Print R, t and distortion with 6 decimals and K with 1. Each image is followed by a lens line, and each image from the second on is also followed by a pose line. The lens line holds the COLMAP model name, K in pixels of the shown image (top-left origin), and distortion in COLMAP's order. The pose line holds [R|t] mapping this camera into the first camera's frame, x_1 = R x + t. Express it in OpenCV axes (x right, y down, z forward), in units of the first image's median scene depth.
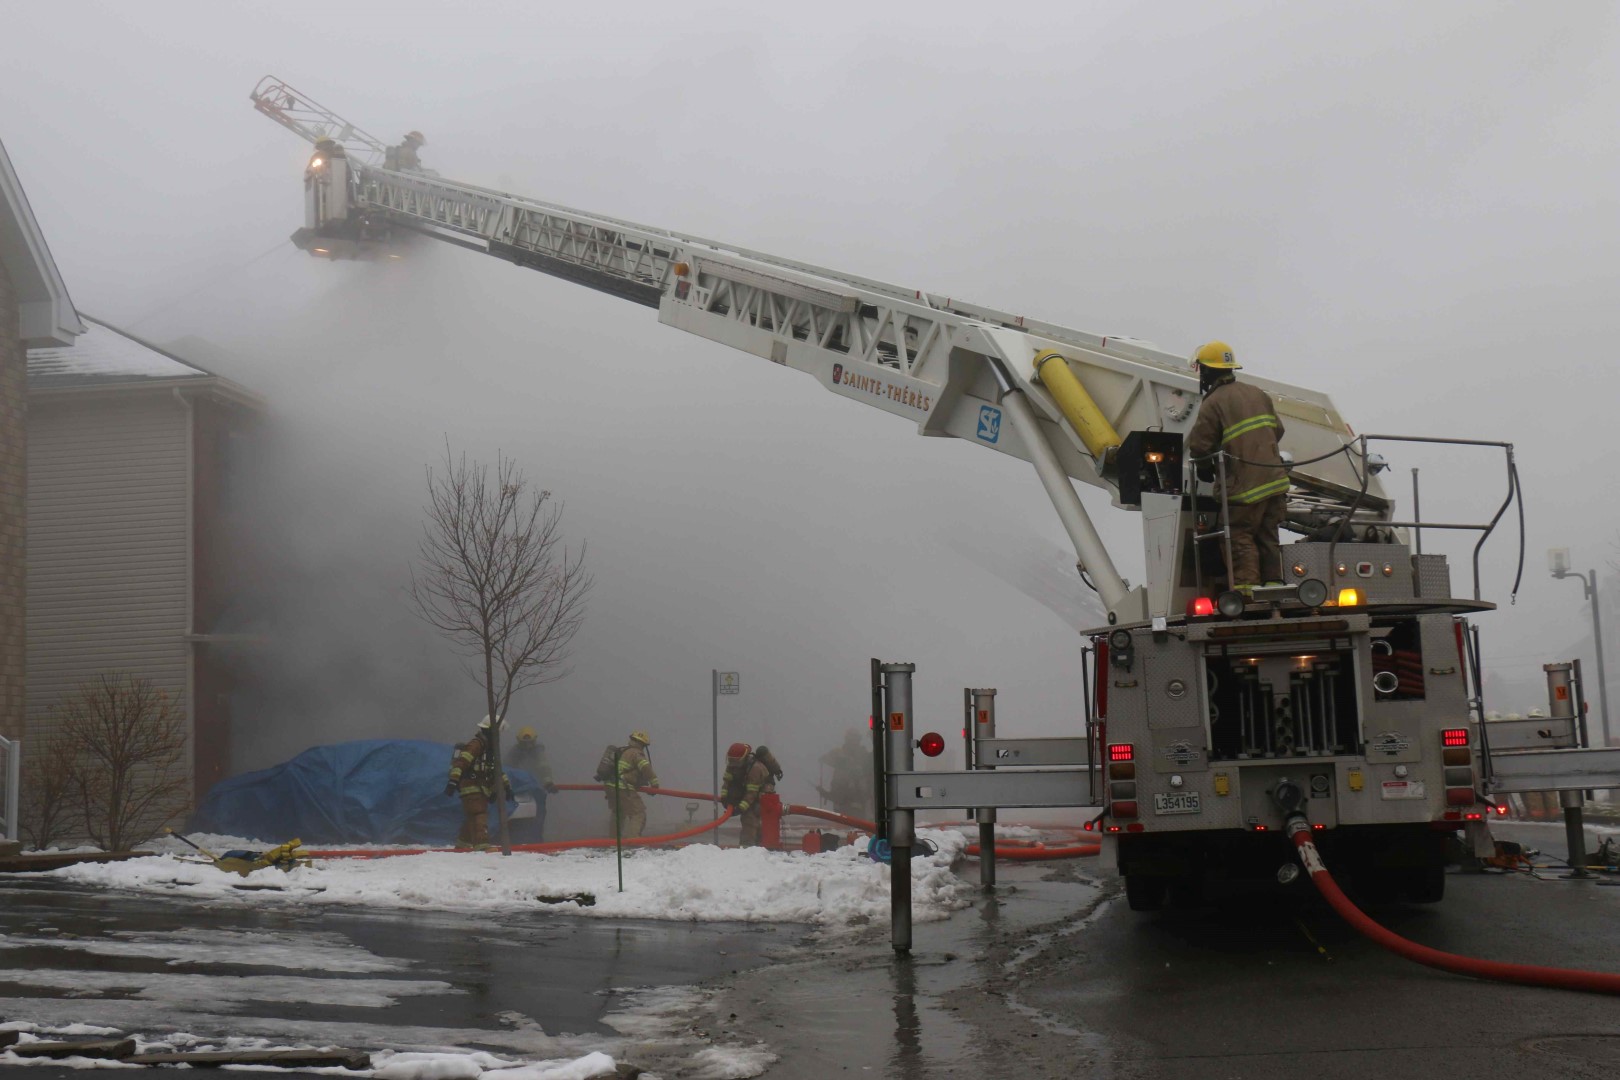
lens RADIAL K [[2151.3, 0, 810.0], [0, 2151.3, 540.0], [0, 0, 1]] dist [-0.017478, 0.410341]
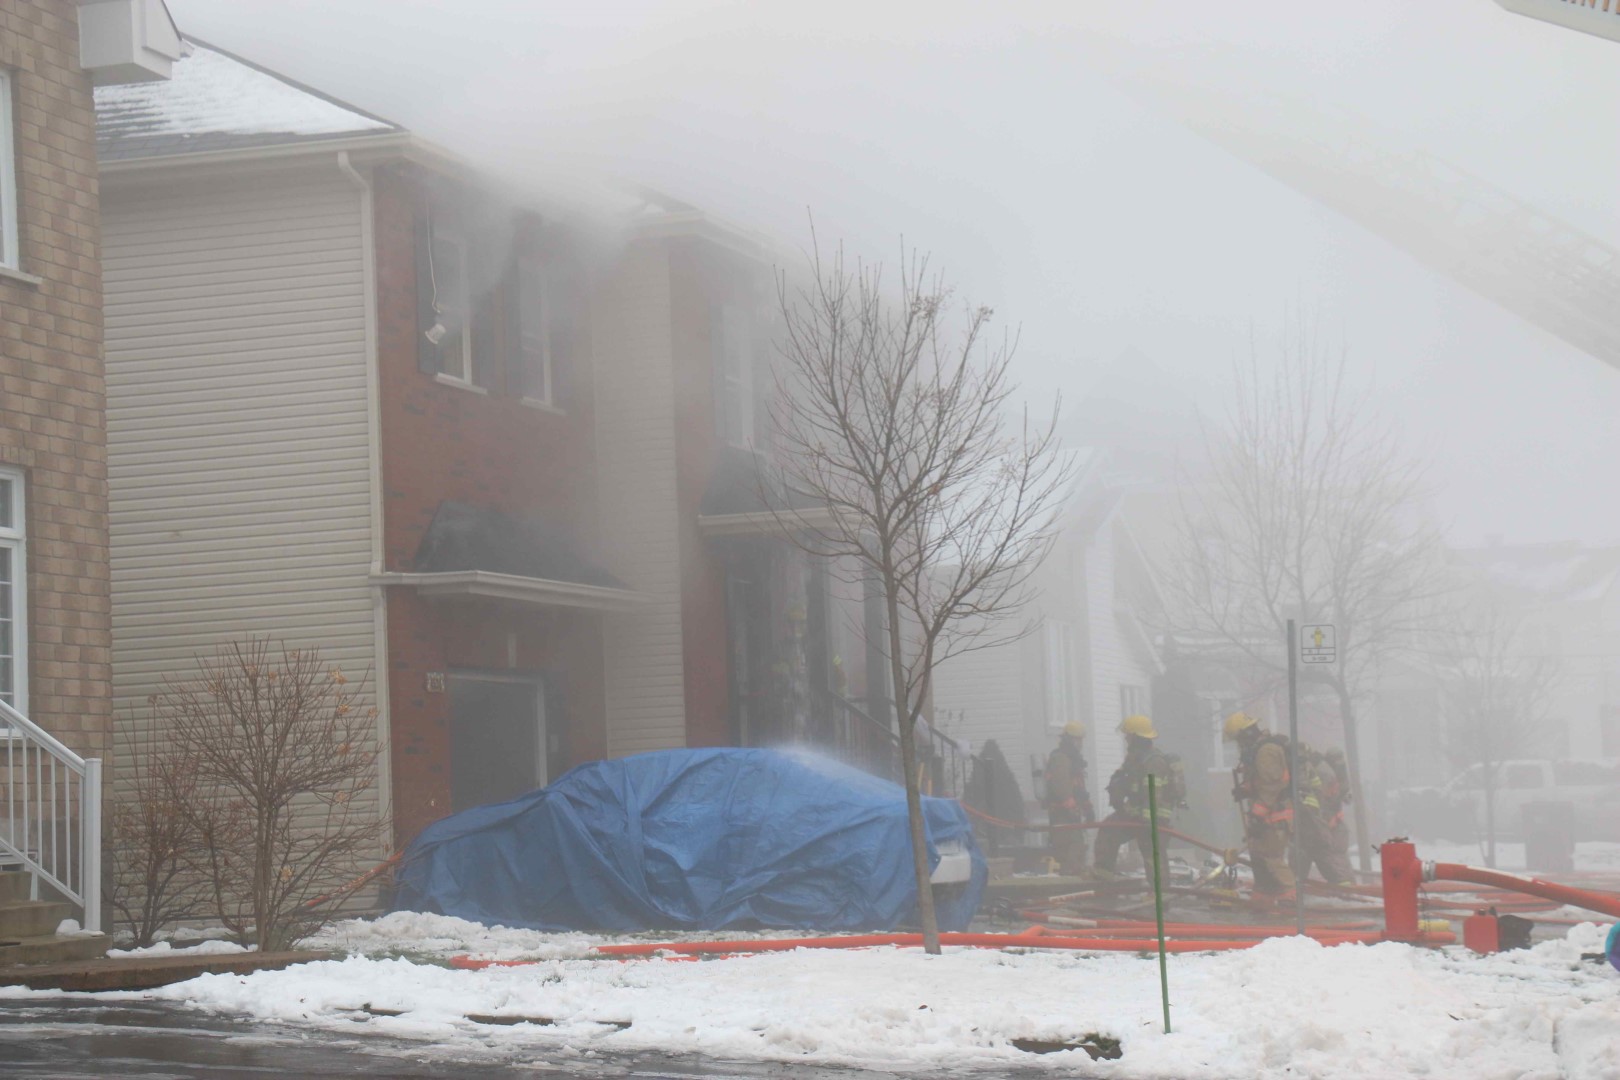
lens RADIAL K [[3418.9, 0, 810.0], [0, 3418.9, 540.0], [0, 0, 1]] dist [0.258504, 0.587508]
pose [[0.988120, -0.017622, -0.152672, -0.040942], [0.023013, 0.999170, 0.033616, 0.008923], [0.151953, -0.036730, 0.987705, 0.133584]]
